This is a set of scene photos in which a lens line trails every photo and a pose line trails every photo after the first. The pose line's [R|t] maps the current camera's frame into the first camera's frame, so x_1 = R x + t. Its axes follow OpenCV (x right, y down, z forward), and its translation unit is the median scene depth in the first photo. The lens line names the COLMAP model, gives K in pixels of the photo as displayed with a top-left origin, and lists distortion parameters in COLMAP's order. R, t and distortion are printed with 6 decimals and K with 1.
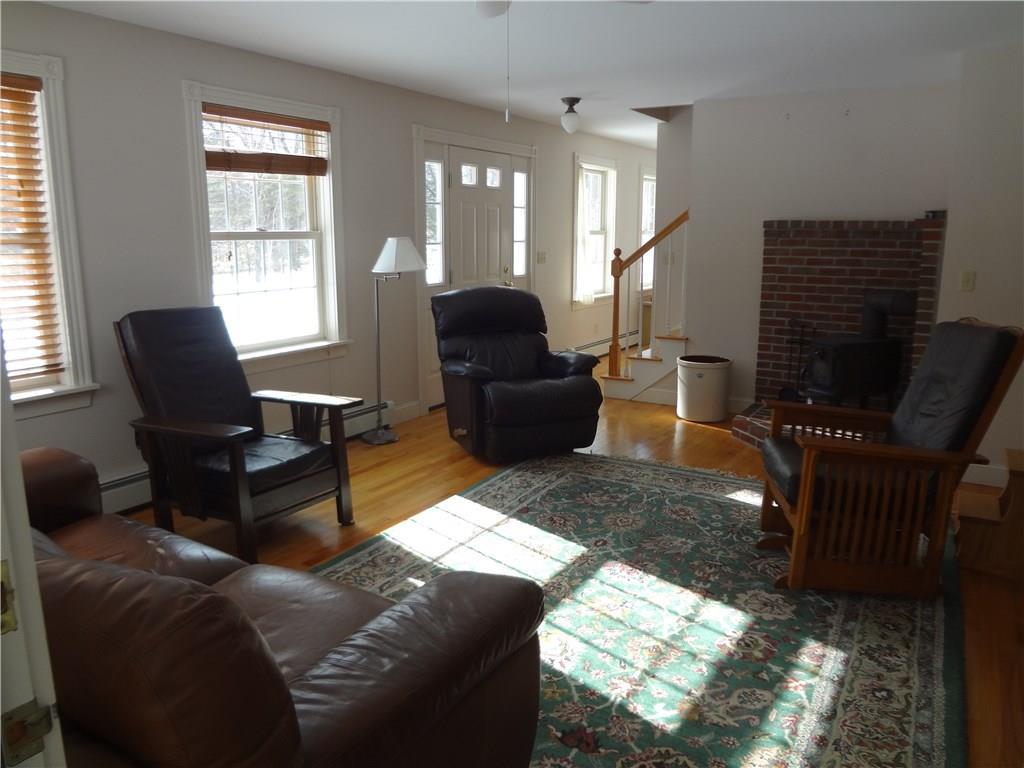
lens RADIAL K [[759.4, 0, 510.2], [0, 759.4, 385.5], [0, 0, 1]] dist [-0.064845, 0.025770]
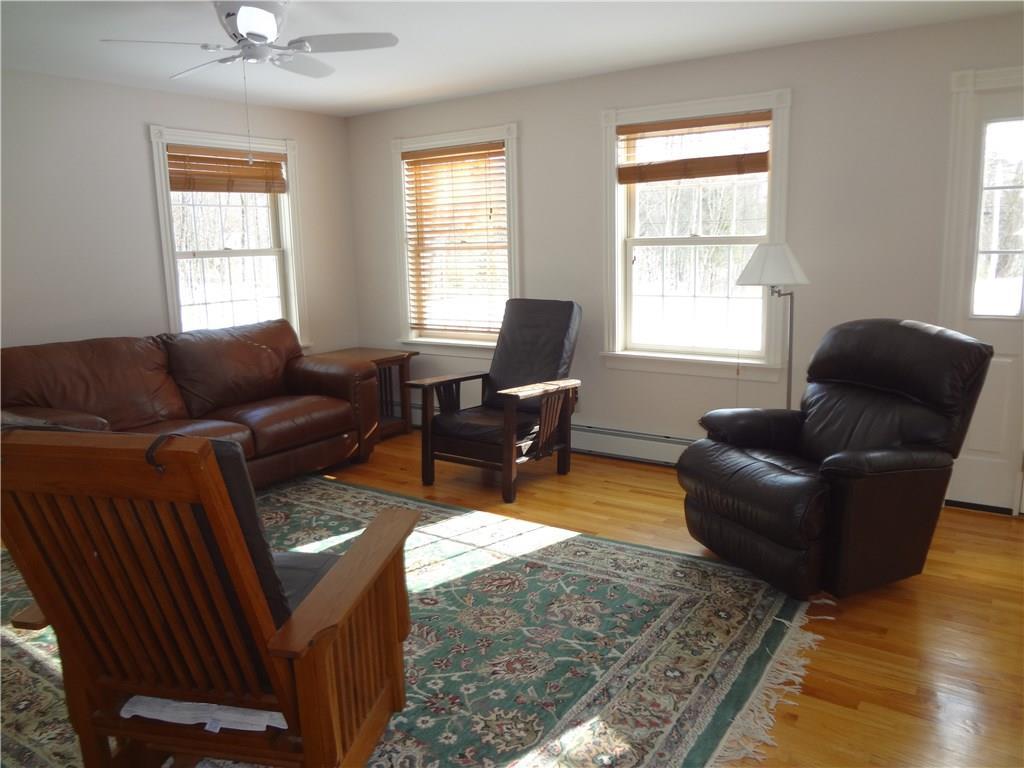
lens RADIAL K [[759.4, 0, 510.3], [0, 759.4, 384.4], [0, 0, 1]] dist [-0.064845, 0.025770]
pose [[-0.066500, 0.176784, -0.982001, 0.788443], [-0.176556, 0.966564, 0.185961, -0.178036], [0.982042, 0.185744, -0.033064, 0.928534]]
